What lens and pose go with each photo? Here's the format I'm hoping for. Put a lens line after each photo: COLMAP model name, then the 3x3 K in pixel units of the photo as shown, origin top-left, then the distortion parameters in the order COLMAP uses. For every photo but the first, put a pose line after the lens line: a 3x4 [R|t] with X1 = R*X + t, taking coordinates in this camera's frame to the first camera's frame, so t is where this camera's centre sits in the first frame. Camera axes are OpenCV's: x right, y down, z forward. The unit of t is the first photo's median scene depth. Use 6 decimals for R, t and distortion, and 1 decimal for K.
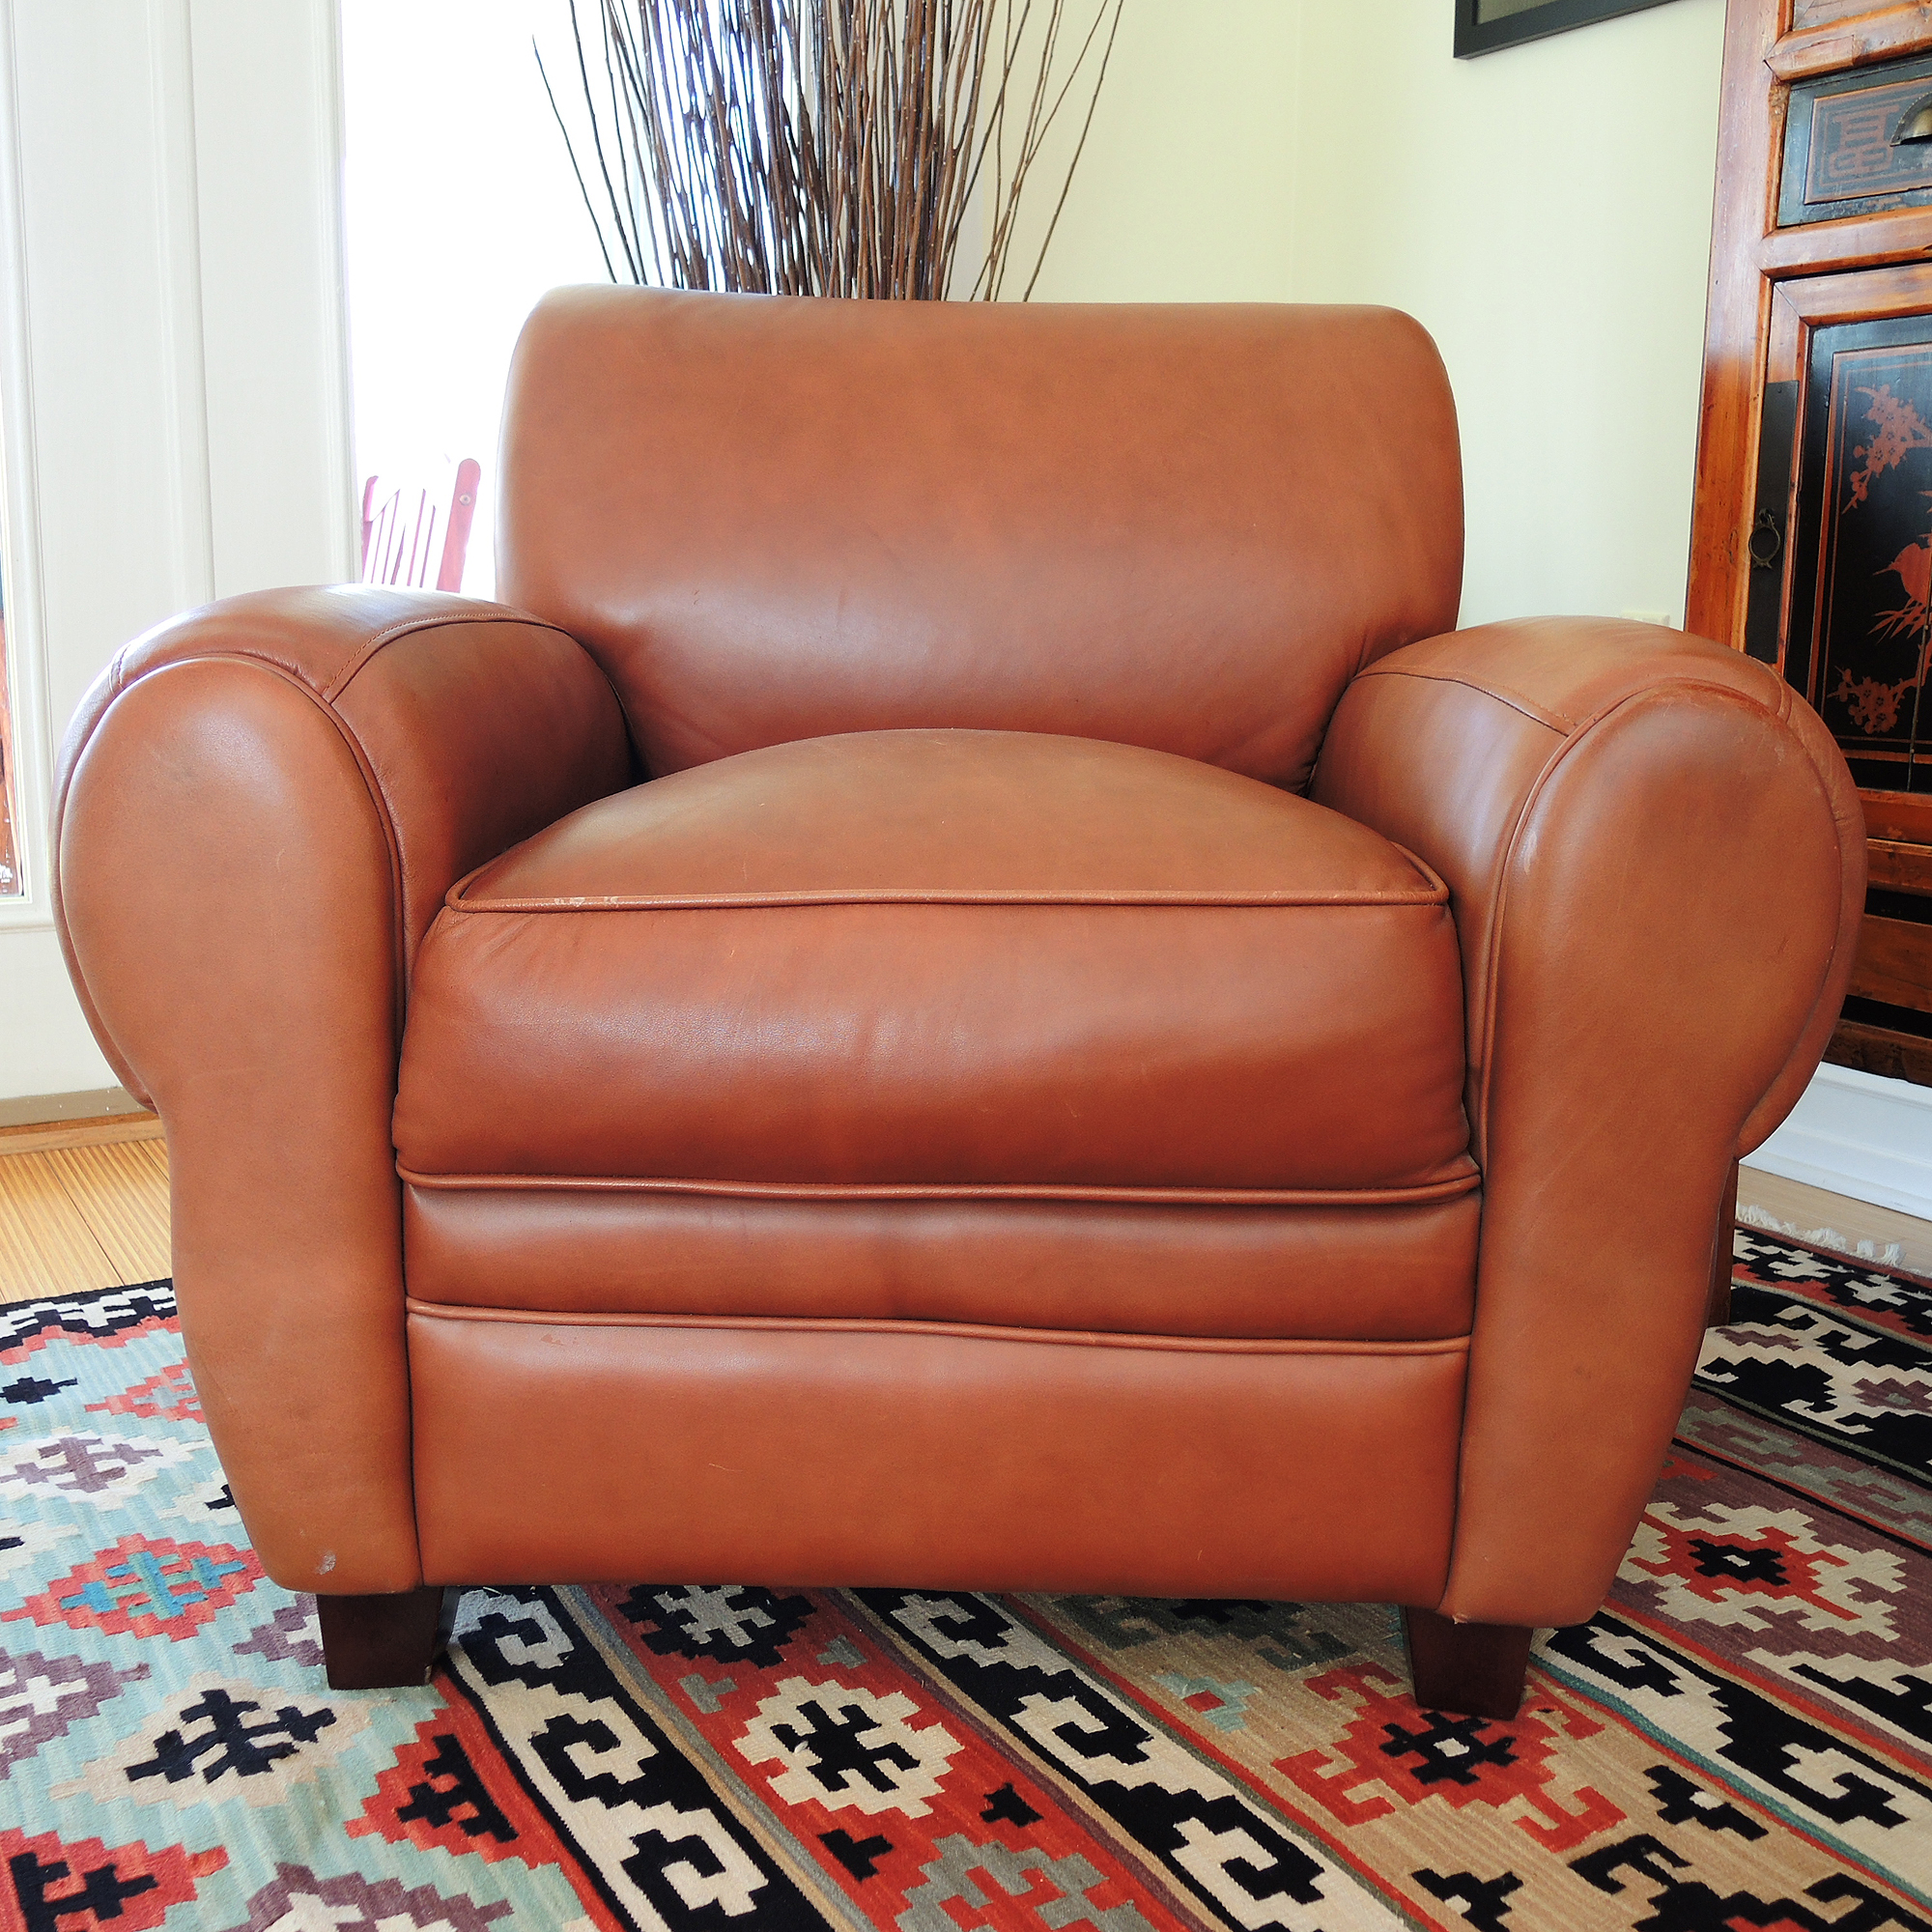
lens RADIAL K [[2178.8, 0, 966.0], [0, 2178.8, 966.0], [0, 0, 1]] dist [-0.020429, 0.005776]
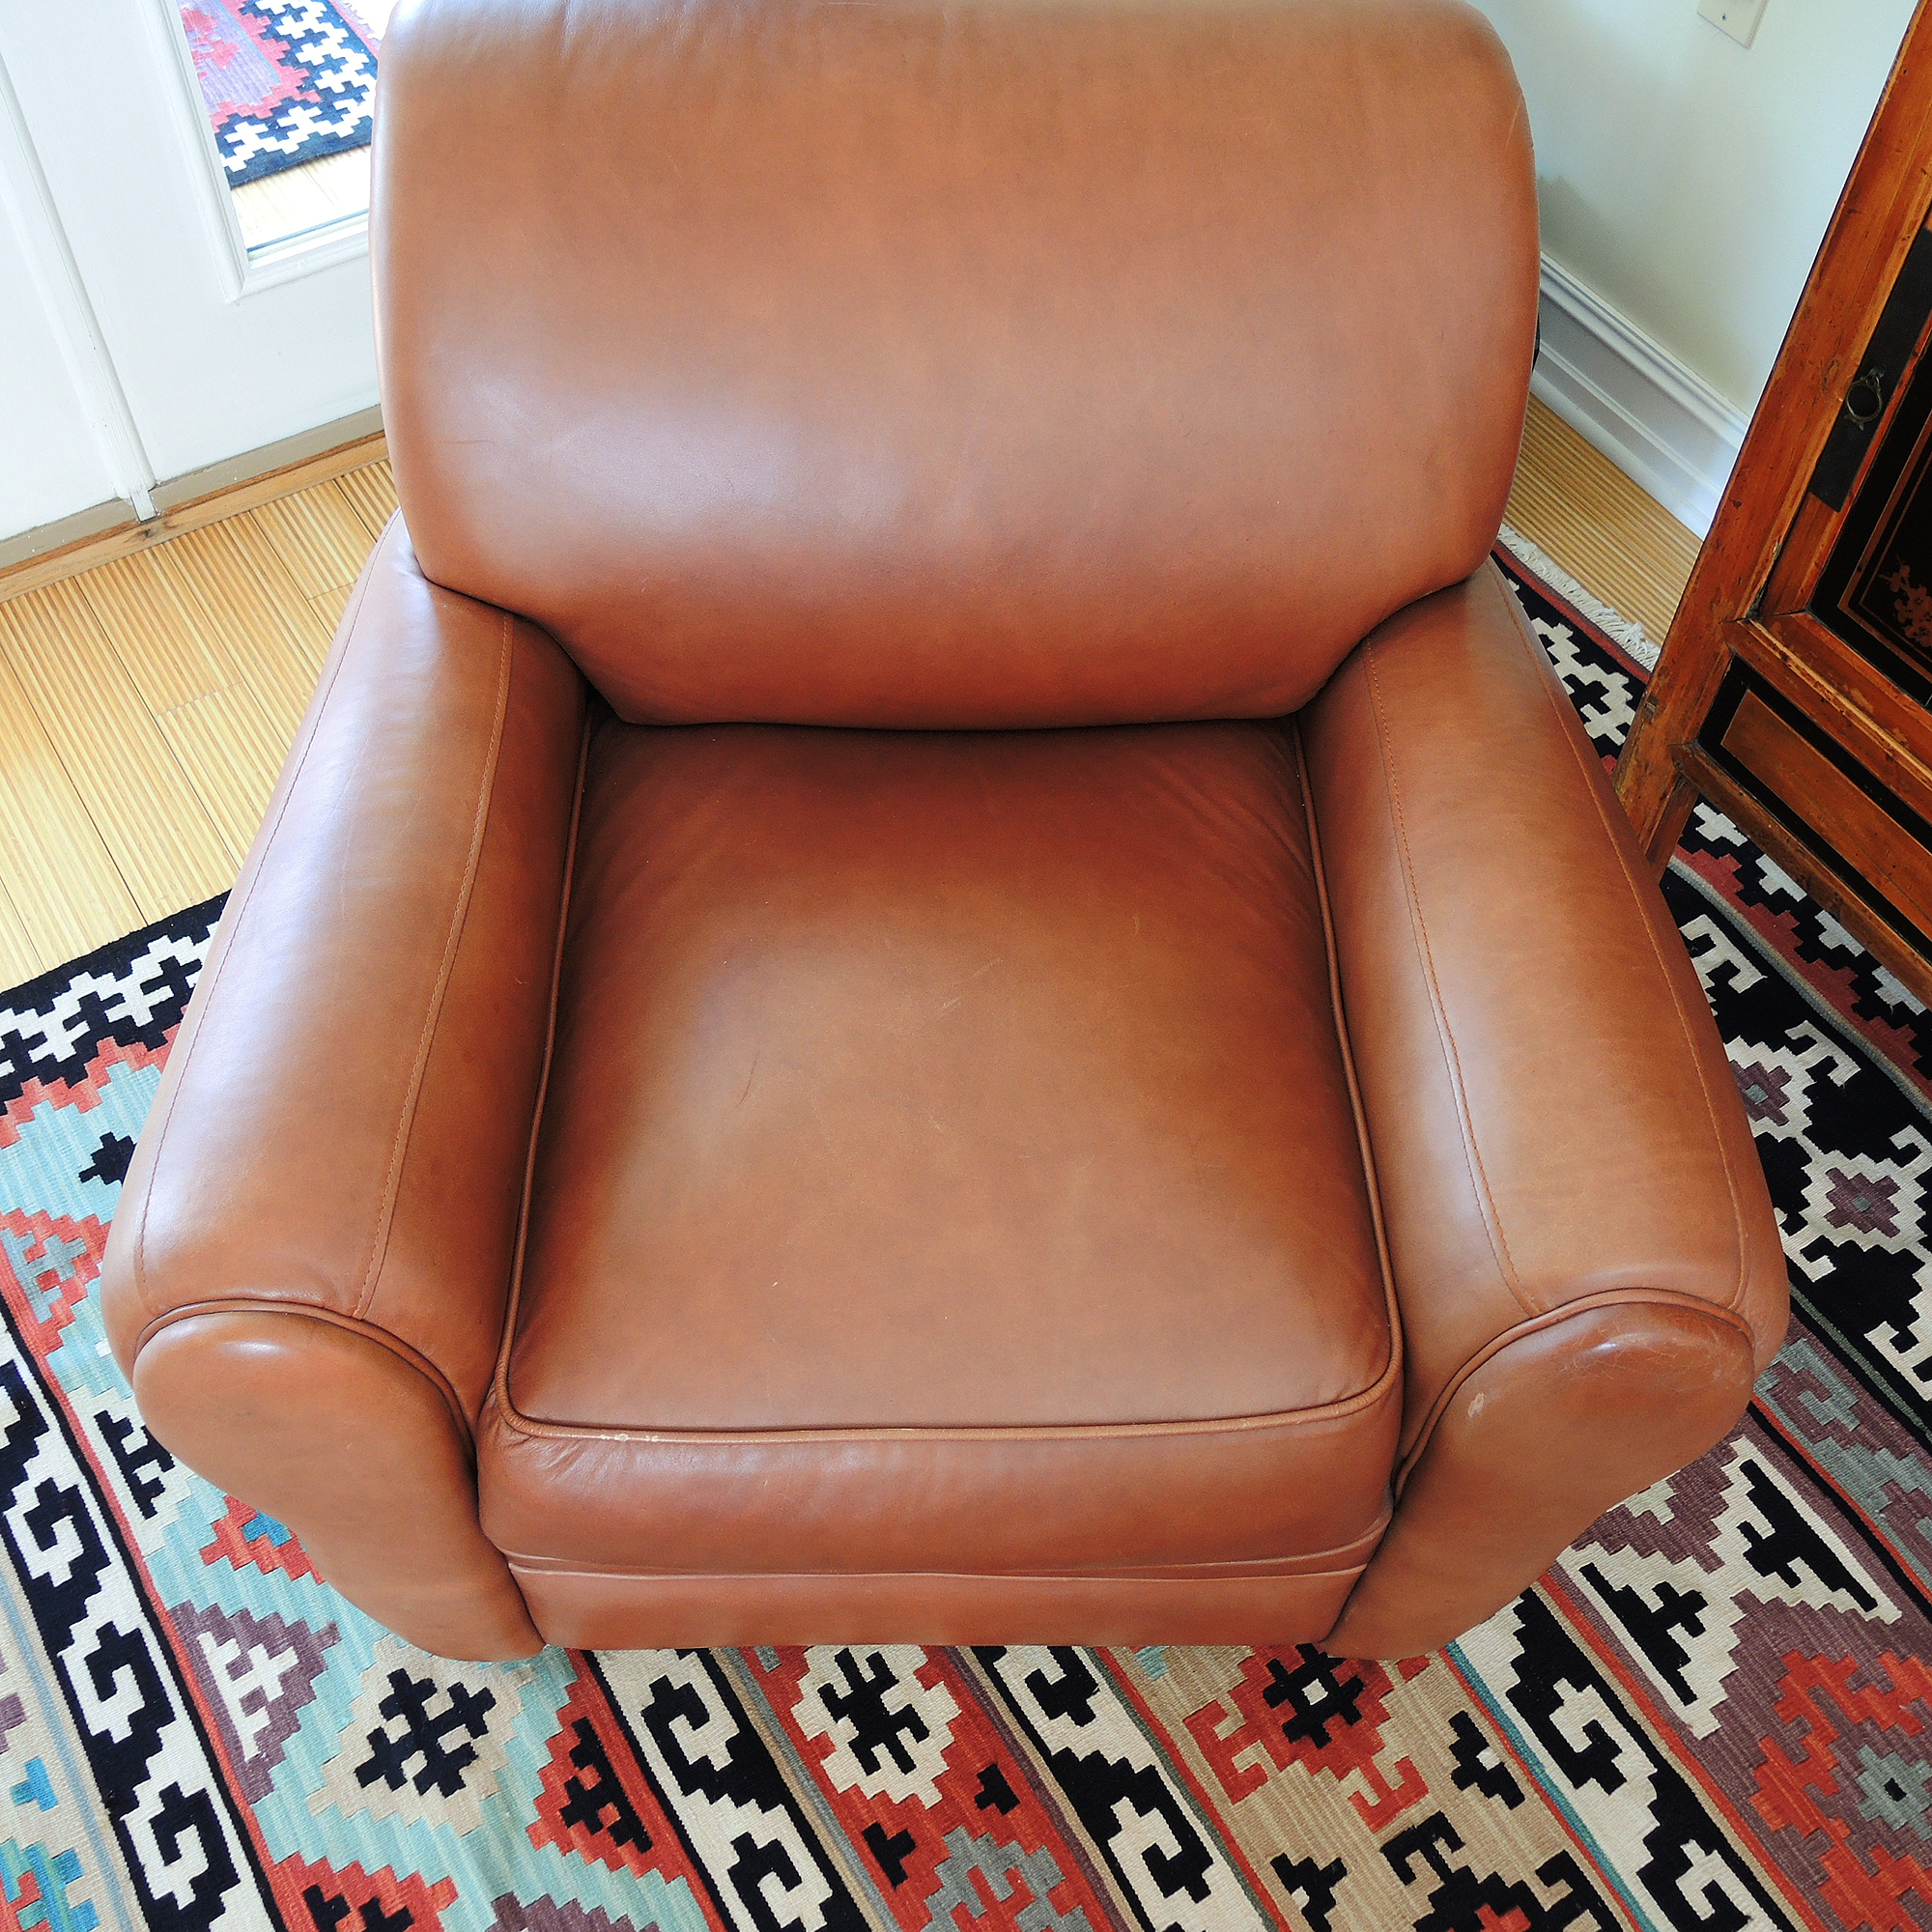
lens RADIAL K [[2166.5, 0, 966.0], [0, 2166.5, 966.0], [0, 0, 1]] dist [-0.002747, -0.026014]
pose [[0.999456, -0.017908, 0.027677, -0.028036], [-0.006403, 0.718129, 0.695881, -0.959307], [-0.032338, -0.695680, 0.717624, 0.357537]]
